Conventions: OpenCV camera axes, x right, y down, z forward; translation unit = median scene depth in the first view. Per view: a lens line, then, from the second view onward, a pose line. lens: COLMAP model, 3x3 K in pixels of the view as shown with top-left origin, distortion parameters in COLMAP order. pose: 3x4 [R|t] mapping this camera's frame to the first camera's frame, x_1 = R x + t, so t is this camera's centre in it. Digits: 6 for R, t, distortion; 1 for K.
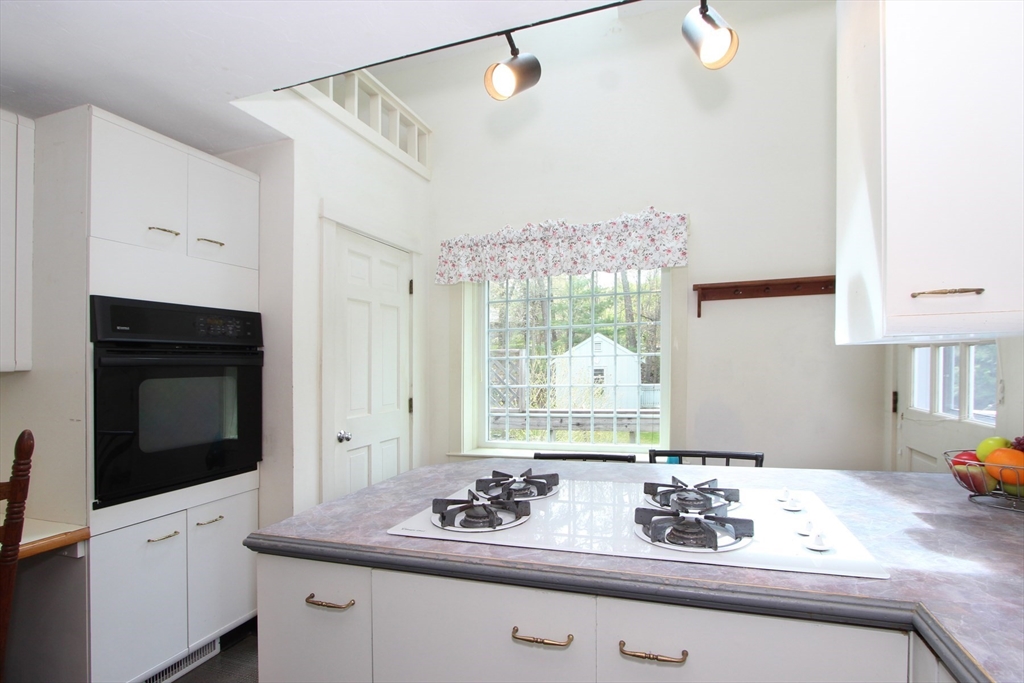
lens RADIAL K [[487.6, 0, 537.6], [0, 487.6, 358.7], [0, 0, 1]] dist [-0.001793, -0.000315]
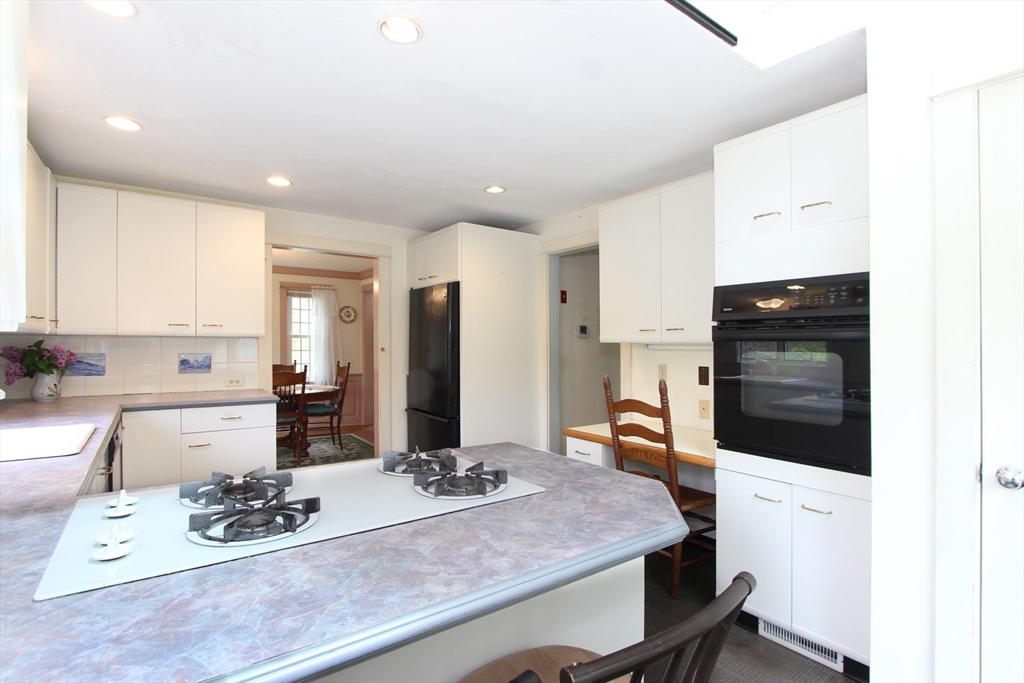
lens RADIAL K [[479.4, 0, 478.7], [0, 479.4, 337.9], [0, 0, 1]] dist [0.000182, 0.000144]
pose [[-0.613733, 0.008864, -0.789464, 0.516742], [0.014738, 0.999891, -0.000231, 0.000890], [0.789376, -0.011777, -0.613797, 1.292888]]
